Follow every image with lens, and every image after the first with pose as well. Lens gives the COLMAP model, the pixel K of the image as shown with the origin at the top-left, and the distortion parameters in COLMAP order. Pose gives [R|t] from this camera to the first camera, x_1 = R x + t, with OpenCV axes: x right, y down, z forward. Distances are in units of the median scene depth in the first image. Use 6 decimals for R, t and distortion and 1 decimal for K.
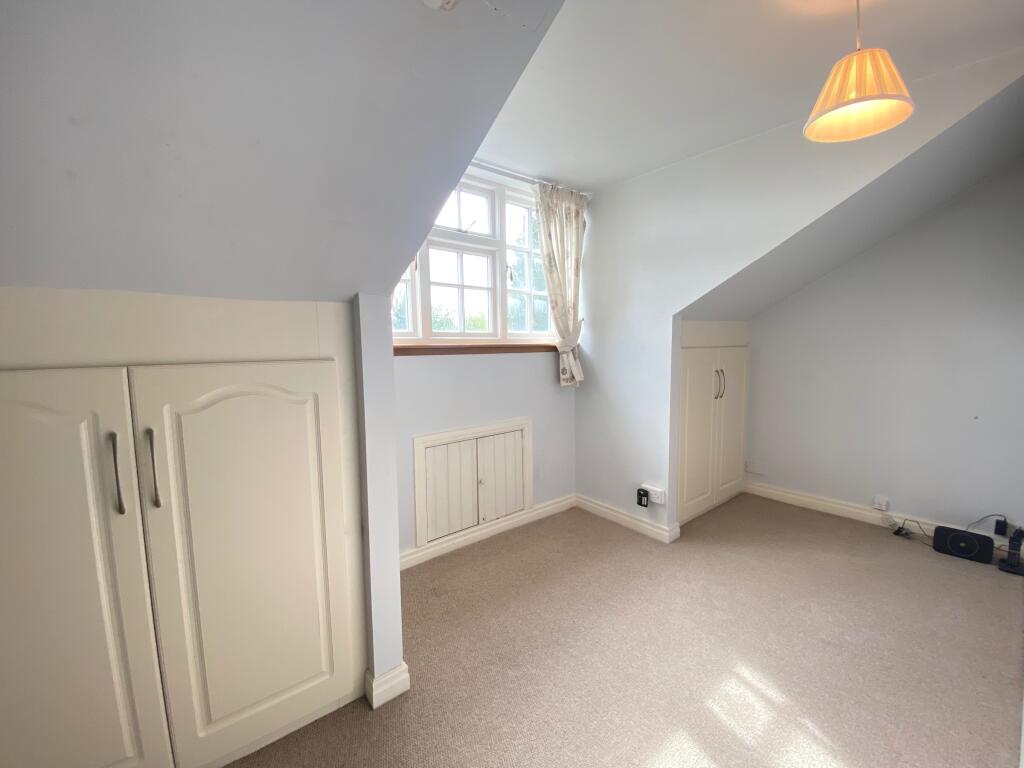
lens RADIAL K [[412.7, 0, 510.1], [0, 412.7, 381.9], [0, 0, 1]] dist [-0.013688, -0.004967]
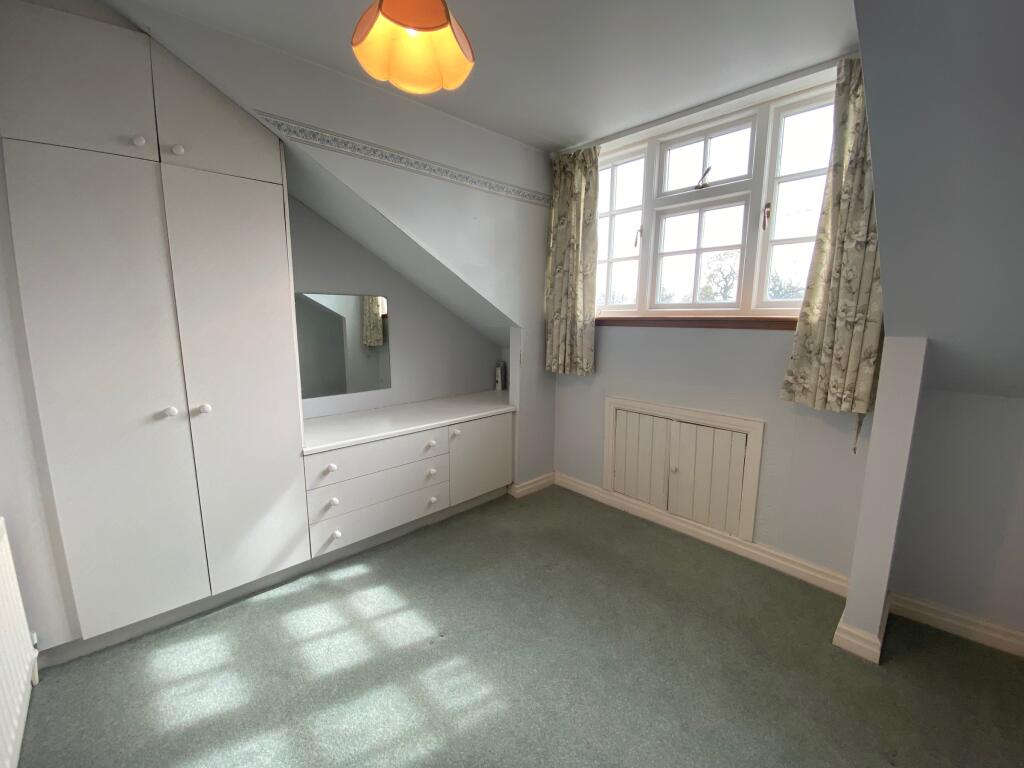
lens RADIAL K [[412.7, 0, 507.2], [0, 412.7, 387.1], [0, 0, 1]] dist [-0.013688, -0.004967]
pose [[0.114334, 0.173341, -0.978203, 0.746480], [-0.085617, 0.982716, 0.164134, -0.052399], [0.989746, 0.064985, 0.127199, 0.493850]]
